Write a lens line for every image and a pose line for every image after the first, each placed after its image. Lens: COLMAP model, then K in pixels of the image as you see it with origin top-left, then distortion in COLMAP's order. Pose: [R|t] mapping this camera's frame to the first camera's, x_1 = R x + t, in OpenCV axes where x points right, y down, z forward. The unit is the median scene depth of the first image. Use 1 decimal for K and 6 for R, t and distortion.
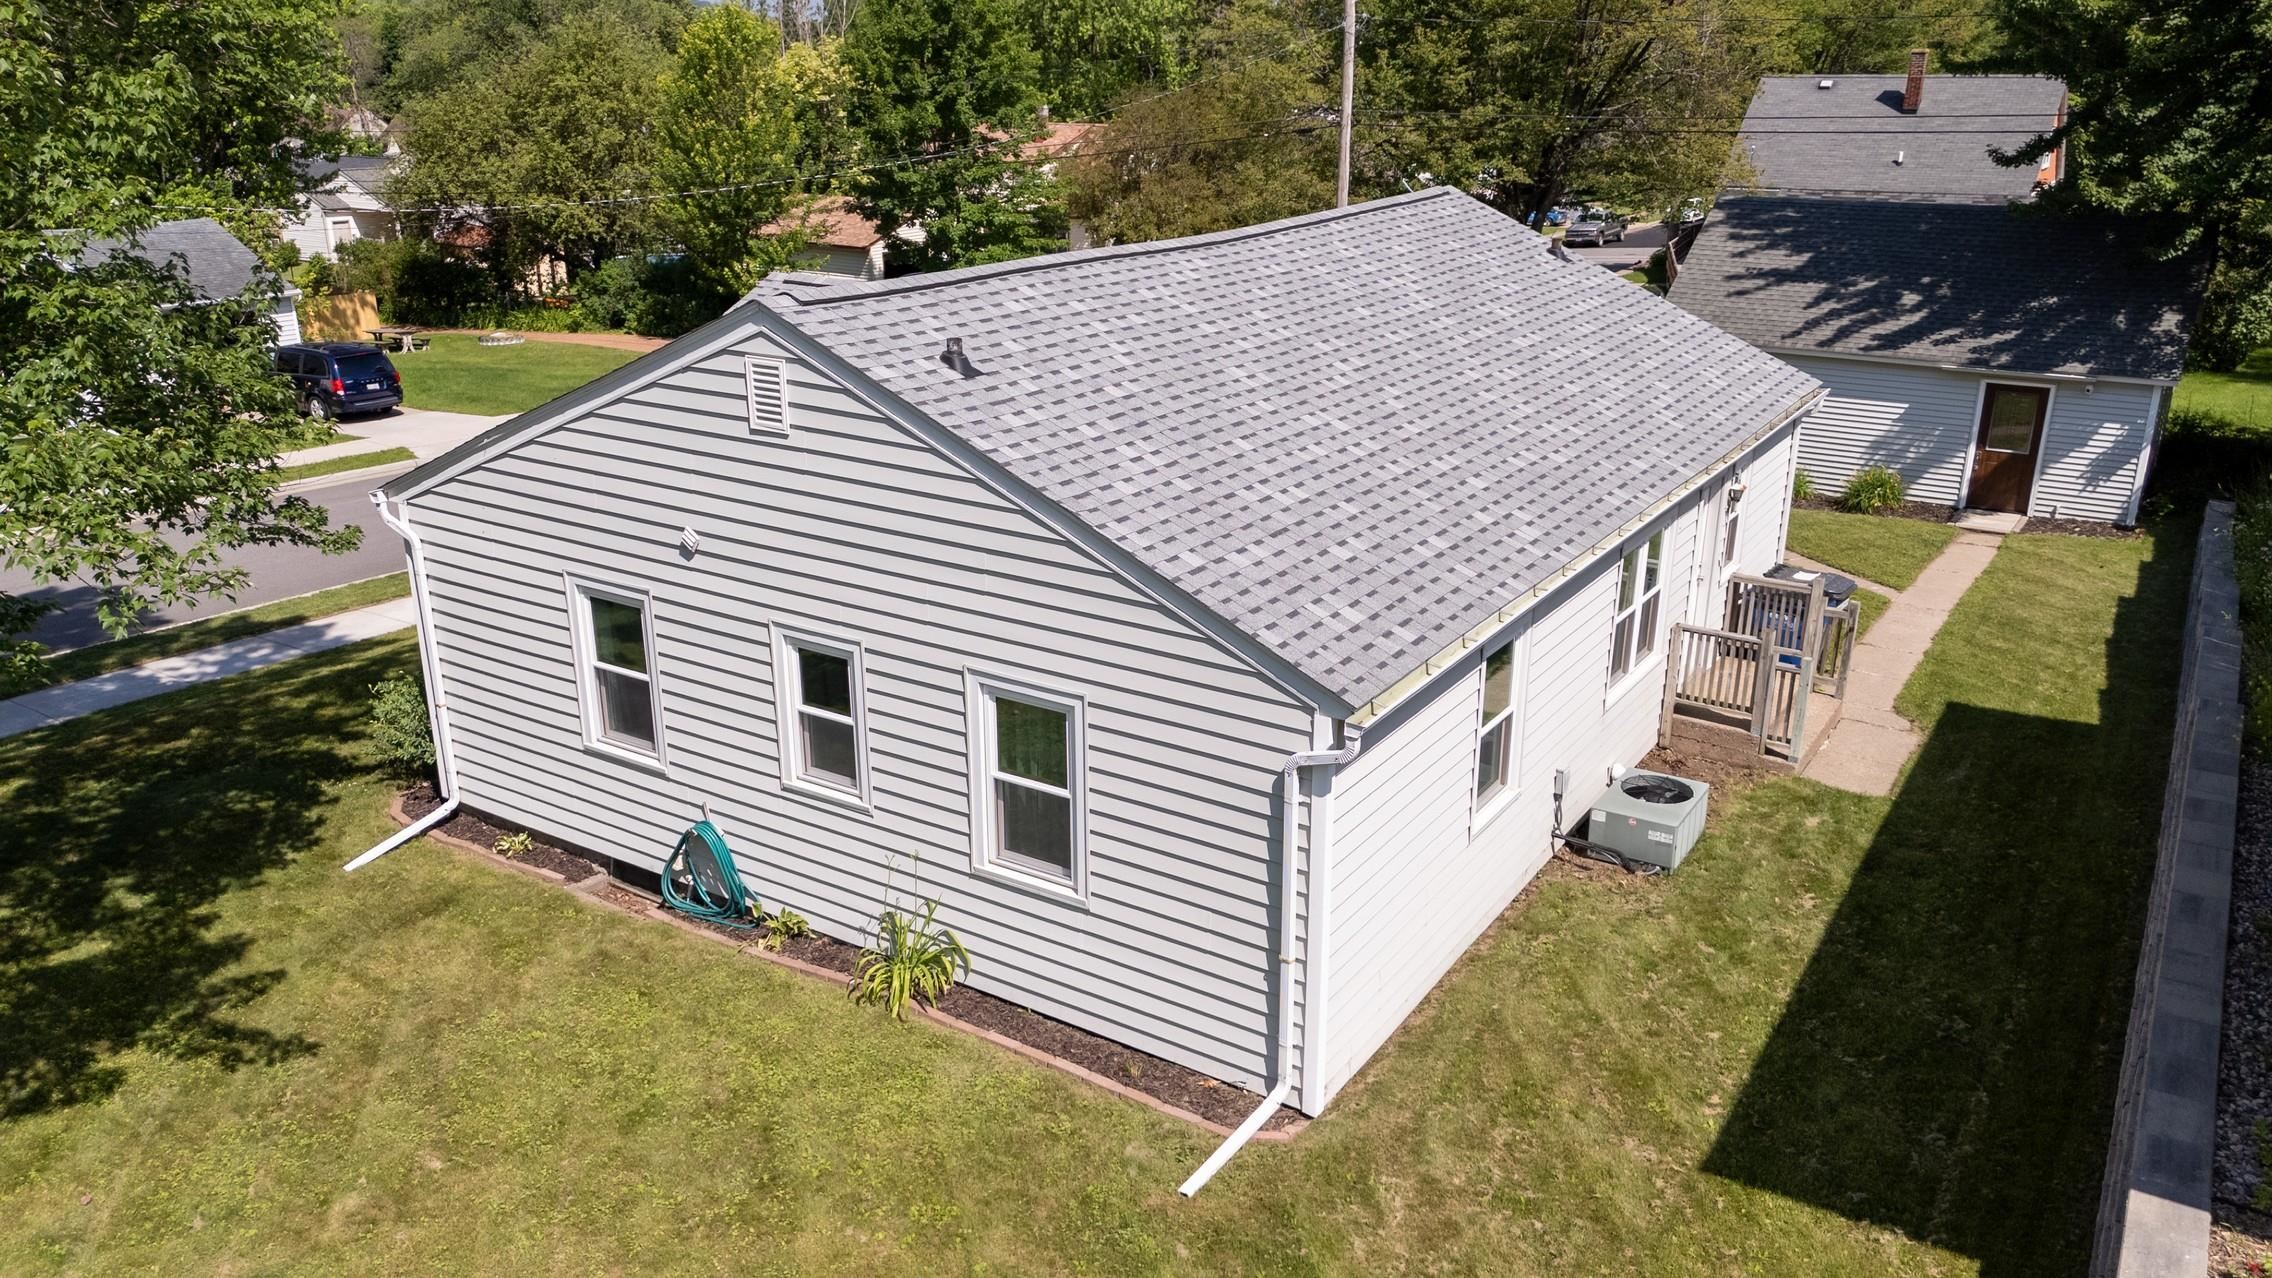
lens RADIAL K [[1642.3, 0, 1137.0], [0, 1642.3, 659.4], [0, 0, 1]] dist [0.034127, 0.000086]
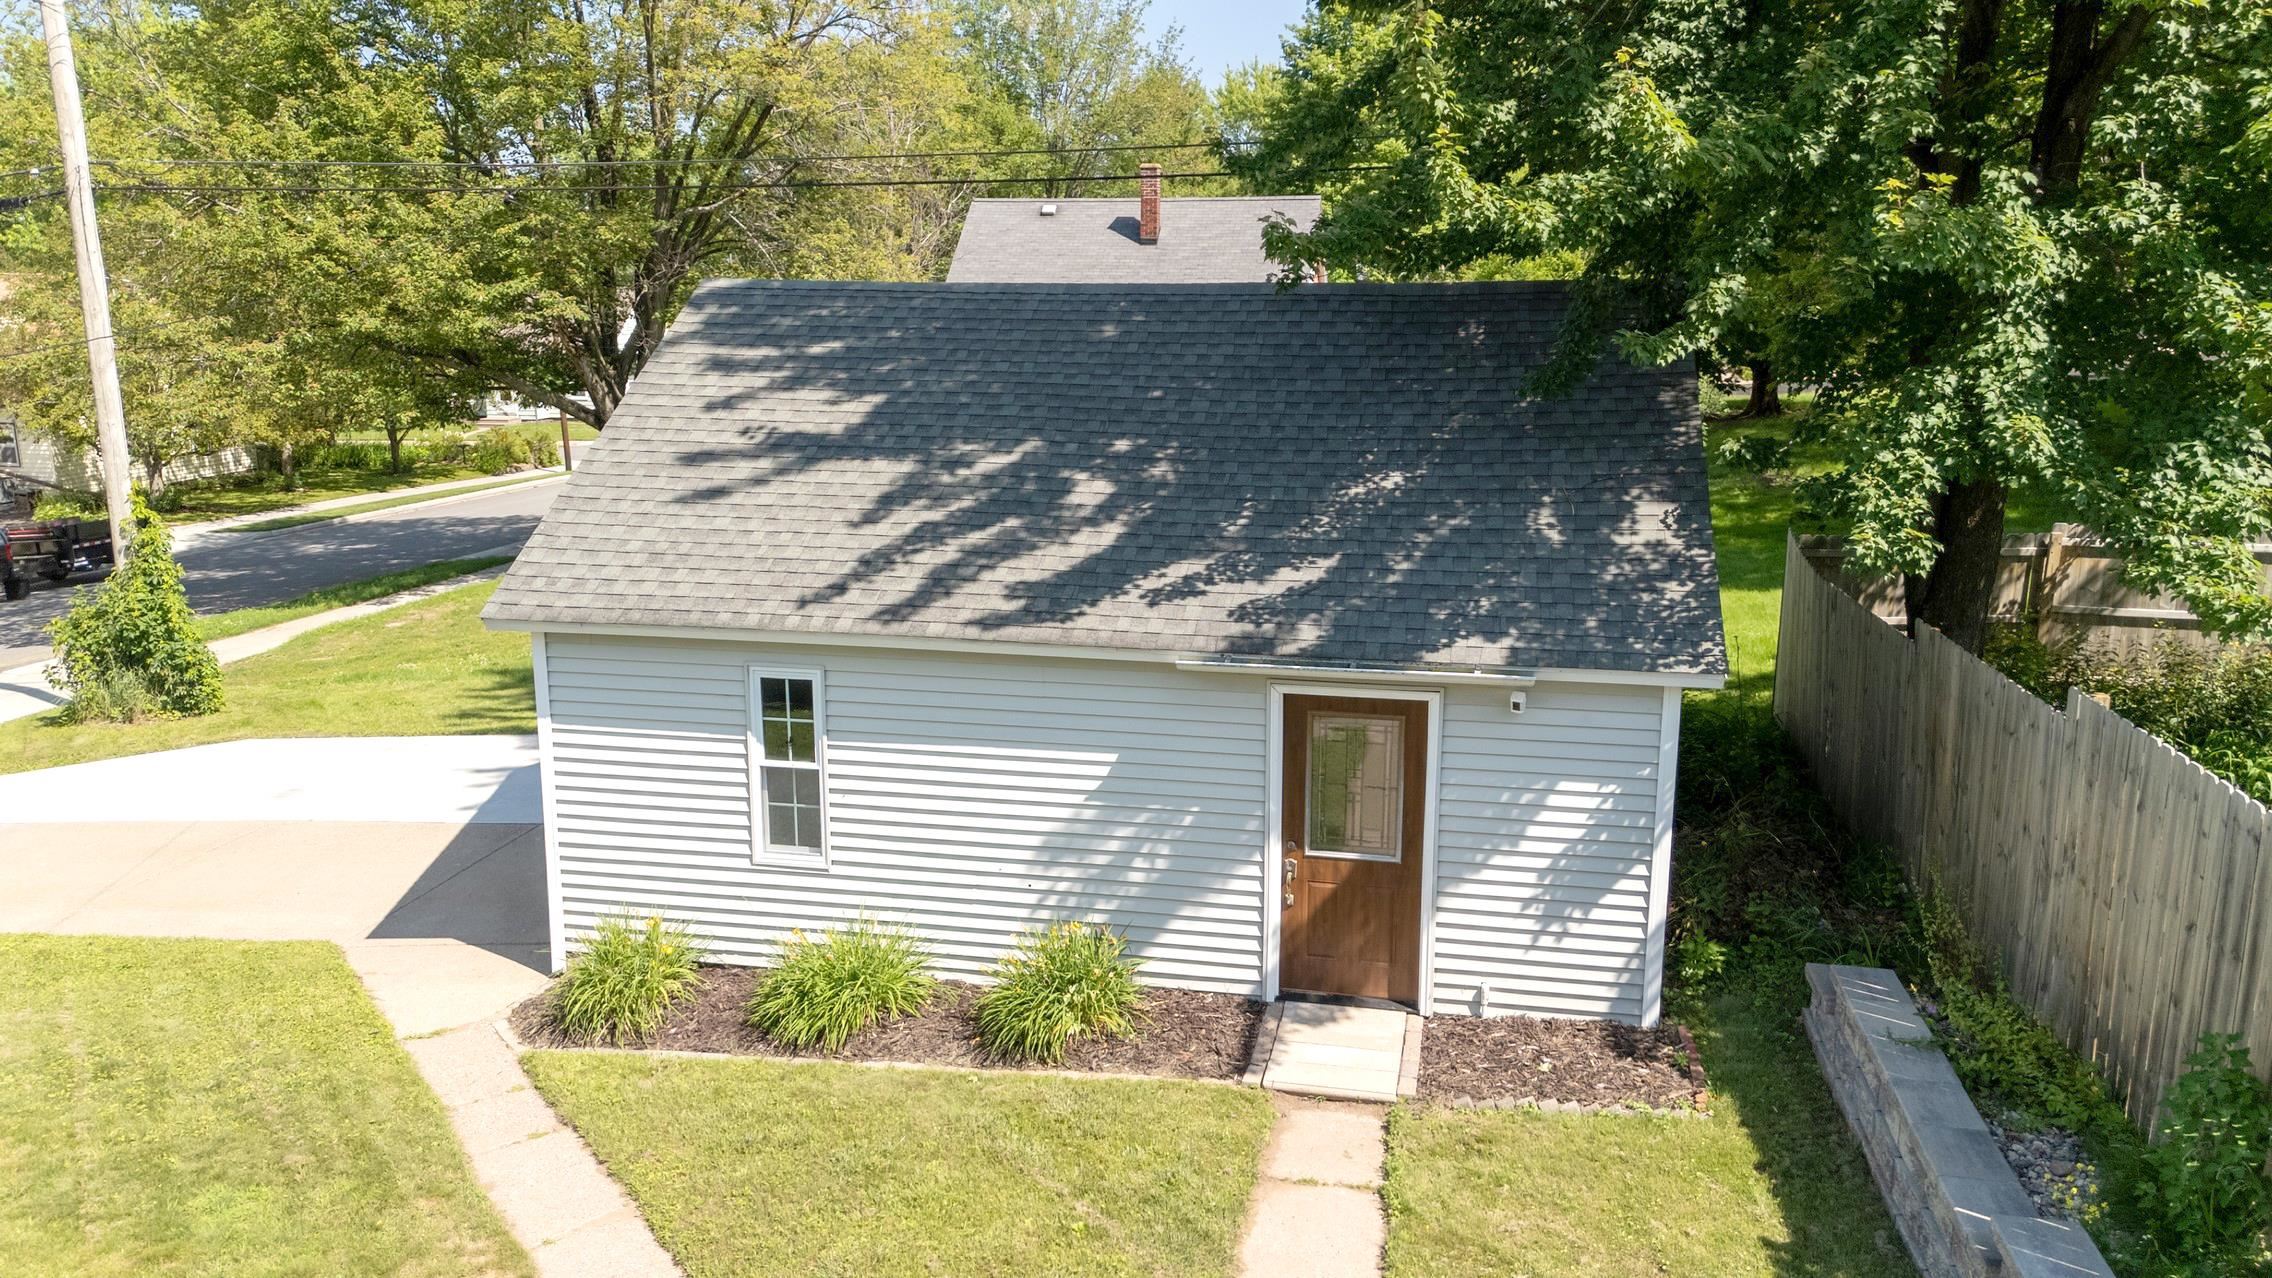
lens RADIAL K [[1668.5, 0, 1128.0], [0, 1668.5, 647.8], [0, 0, 1]] dist [0.115851, -0.127308]
pose [[0.928191, -0.088223, 0.361494, 0.325266], [0.130336, 0.987025, -0.093773, -0.140294], [-0.348531, 0.134155, 0.927647, 0.622245]]
